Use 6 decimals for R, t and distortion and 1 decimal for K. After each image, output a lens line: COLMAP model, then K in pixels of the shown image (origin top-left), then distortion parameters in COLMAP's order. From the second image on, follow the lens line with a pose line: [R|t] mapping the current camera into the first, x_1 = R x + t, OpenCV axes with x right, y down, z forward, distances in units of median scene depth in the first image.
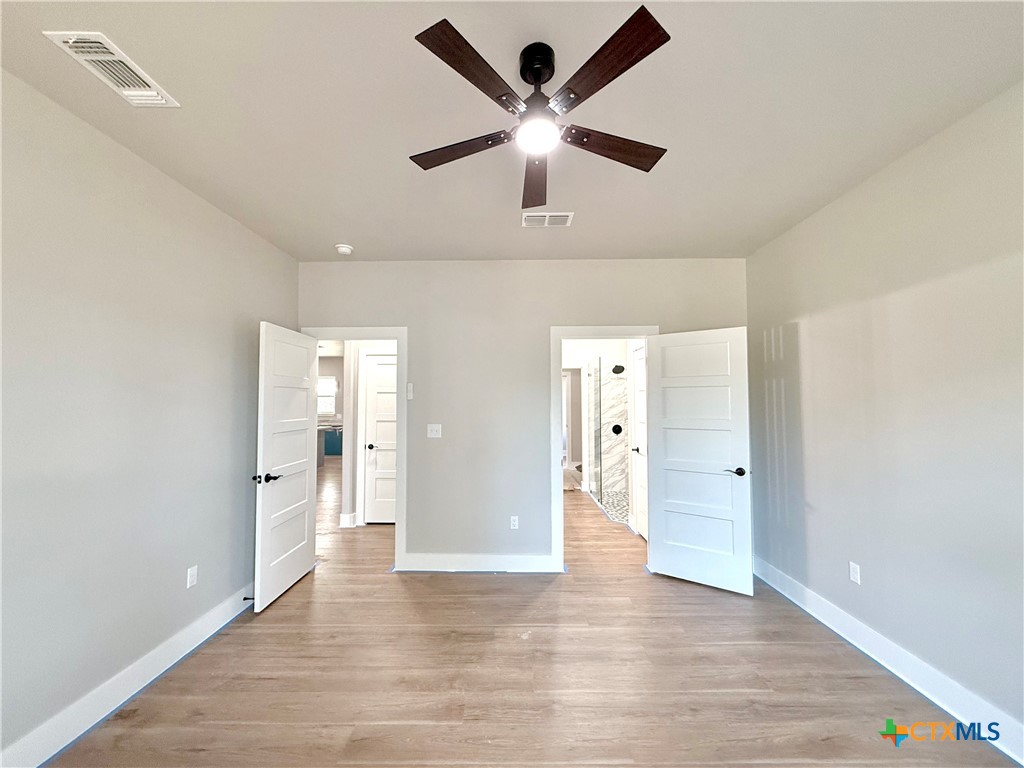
lens RADIAL K [[406.7, 0, 511.7], [0, 406.7, 386.3], [0, 0, 1]] dist [-0.000219, -0.000054]
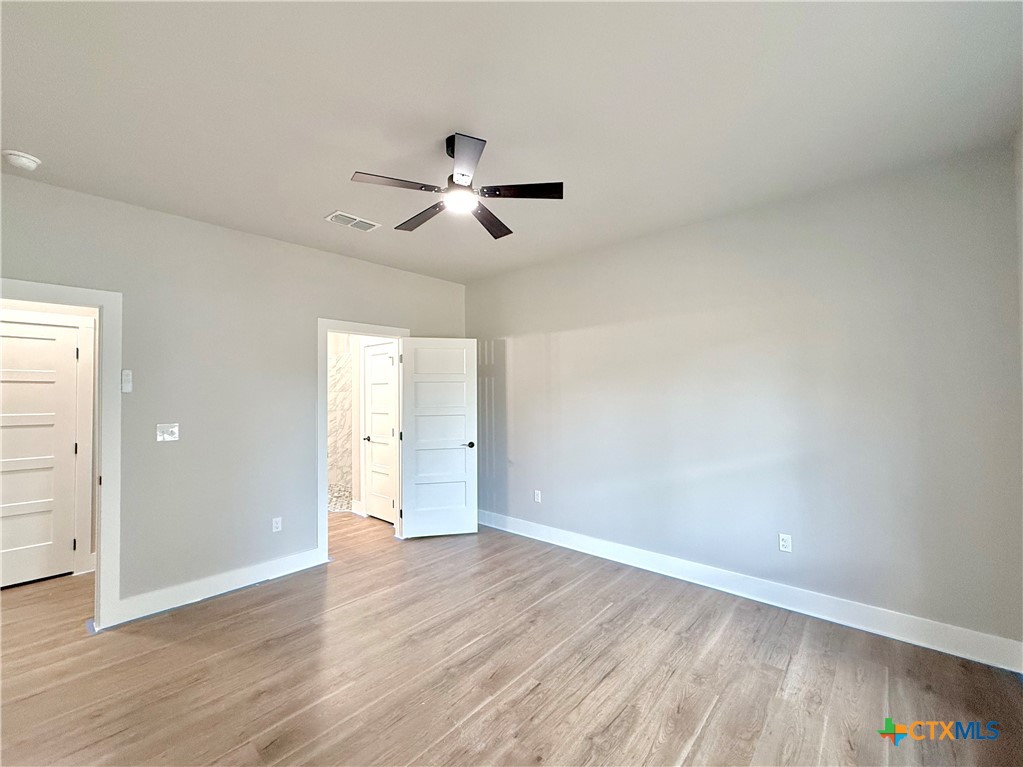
lens RADIAL K [[411.5, 0, 527.0], [0, 411.5, 386.5], [0, 0, 1]] dist [0.000469, 0.000037]
pose [[0.652717, 0.009381, 0.757544, -0.367853], [-0.024694, 0.999655, 0.008898, -0.003055], [-0.757199, -0.024514, 0.652724, -0.041765]]
